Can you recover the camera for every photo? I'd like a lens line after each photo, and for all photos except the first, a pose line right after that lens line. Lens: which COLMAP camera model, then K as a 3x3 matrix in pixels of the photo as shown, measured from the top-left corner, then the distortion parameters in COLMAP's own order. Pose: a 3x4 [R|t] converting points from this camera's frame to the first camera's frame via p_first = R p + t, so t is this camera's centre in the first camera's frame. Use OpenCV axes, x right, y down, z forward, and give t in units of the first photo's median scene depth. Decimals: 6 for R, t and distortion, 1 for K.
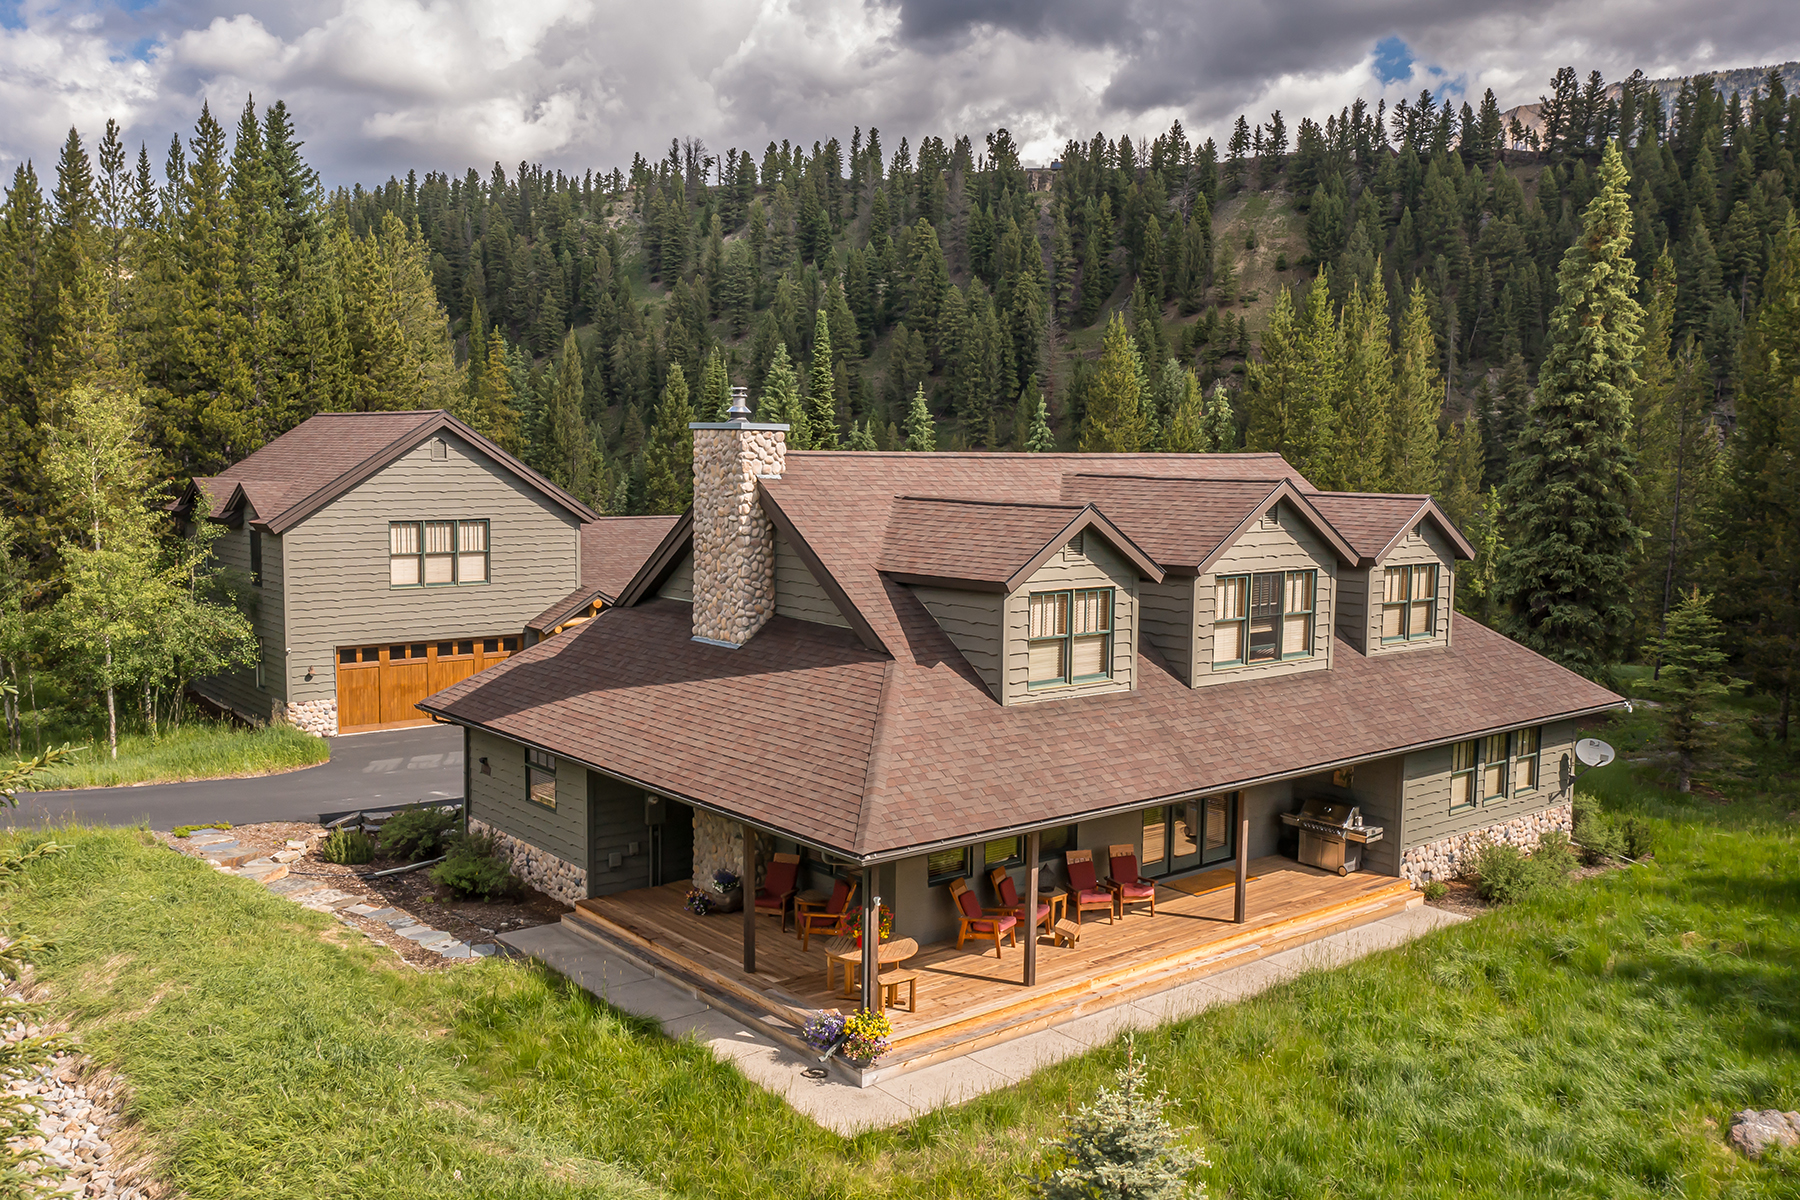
lens RADIAL K [[1526.4, 0, 896.1], [0, 1526.4, 599.9], [0, 0, 1]] dist [-0.023639, -0.004116]
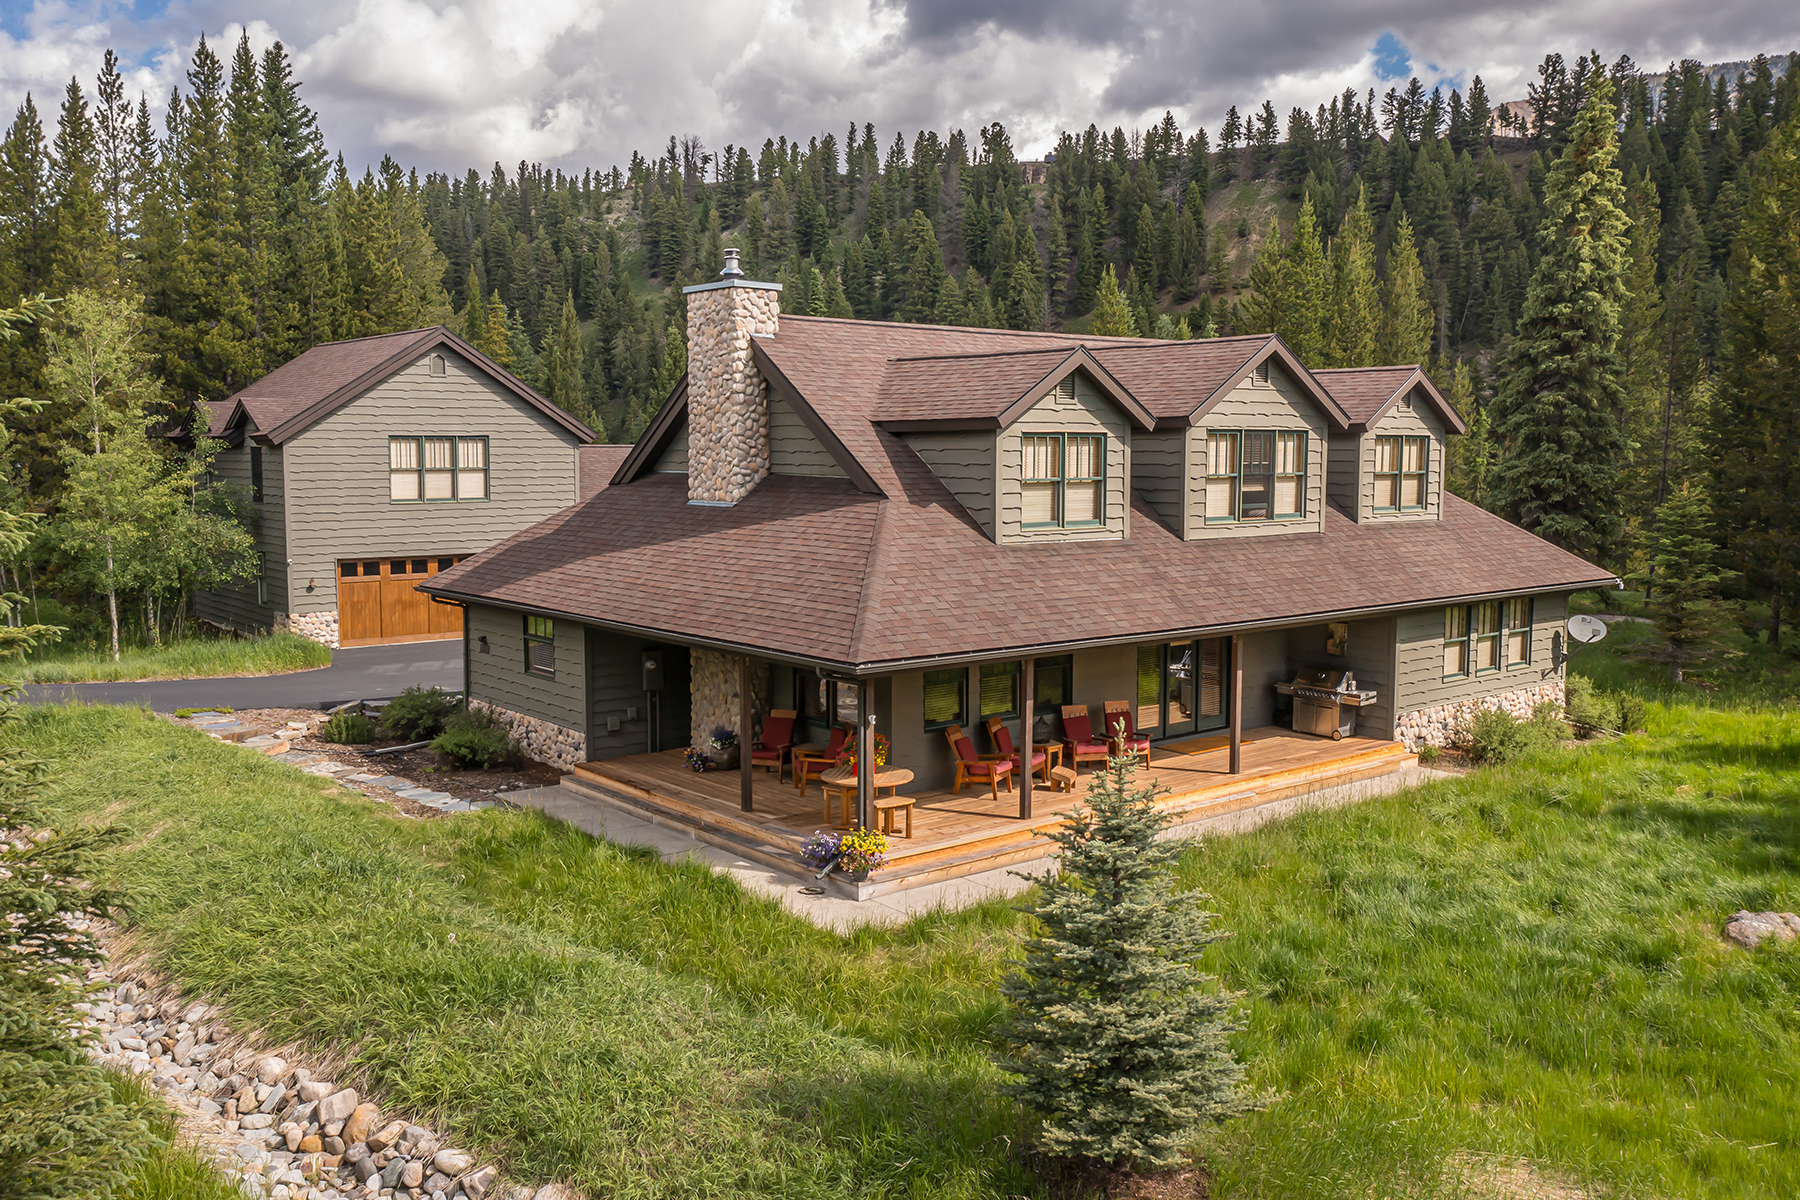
lens RADIAL K [[1509.0, 0, 897.2], [0, 1509.0, 597.5], [0, 0, 1]] dist [-0.022020, 0.002910]
pose [[0.999946, -0.010427, 0.000404, 0.002747], [0.010427, 0.999945, -0.000787, 0.074894], [-0.000395, 0.000791, 1.000000, 0.004000]]
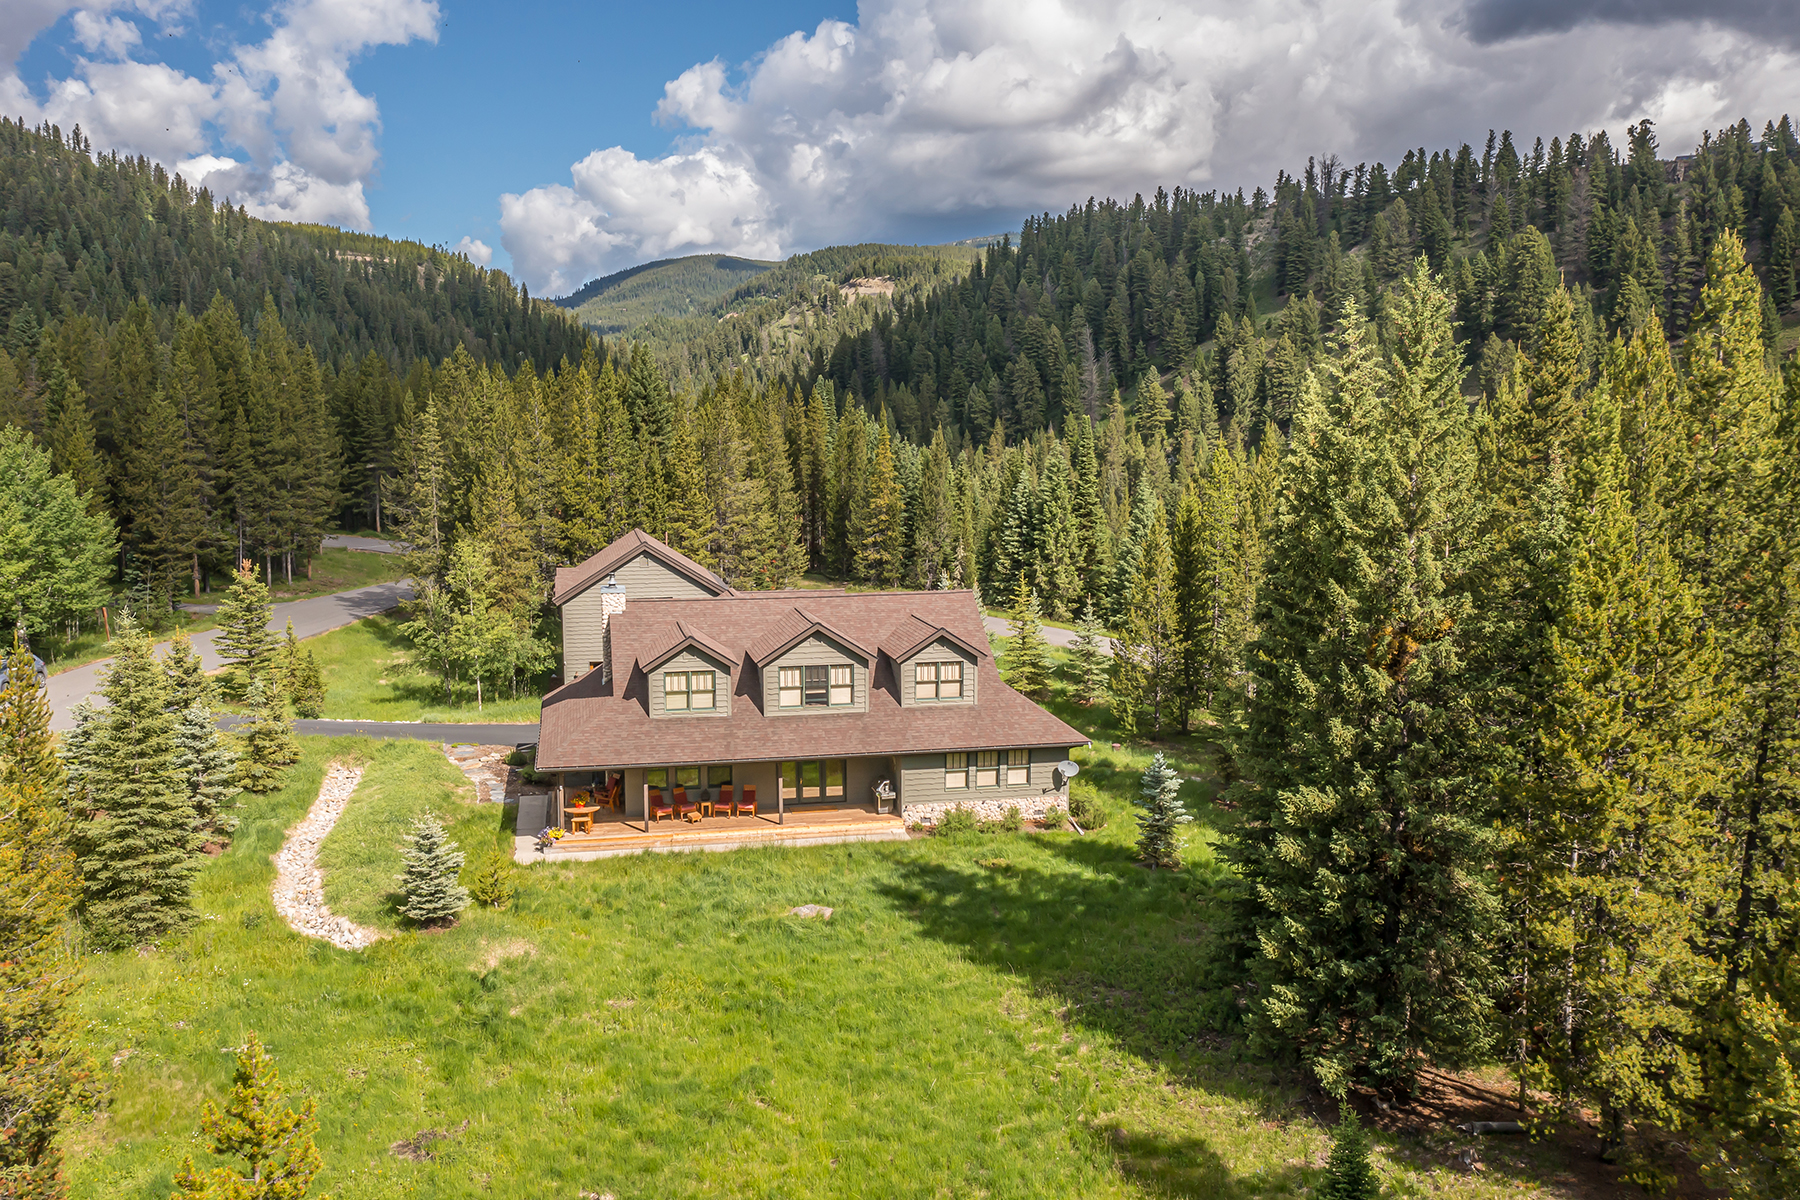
lens RADIAL K [[1491.2, 0, 910.9], [0, 1491.2, 597.9], [0, 0, 1]] dist [-0.014100, -0.001267]
pose [[0.892618, 0.039904, -0.449043, 1.071819], [-0.033227, 0.999189, 0.022744, -0.135939], [0.449587, -0.005381, 0.893220, -0.666916]]
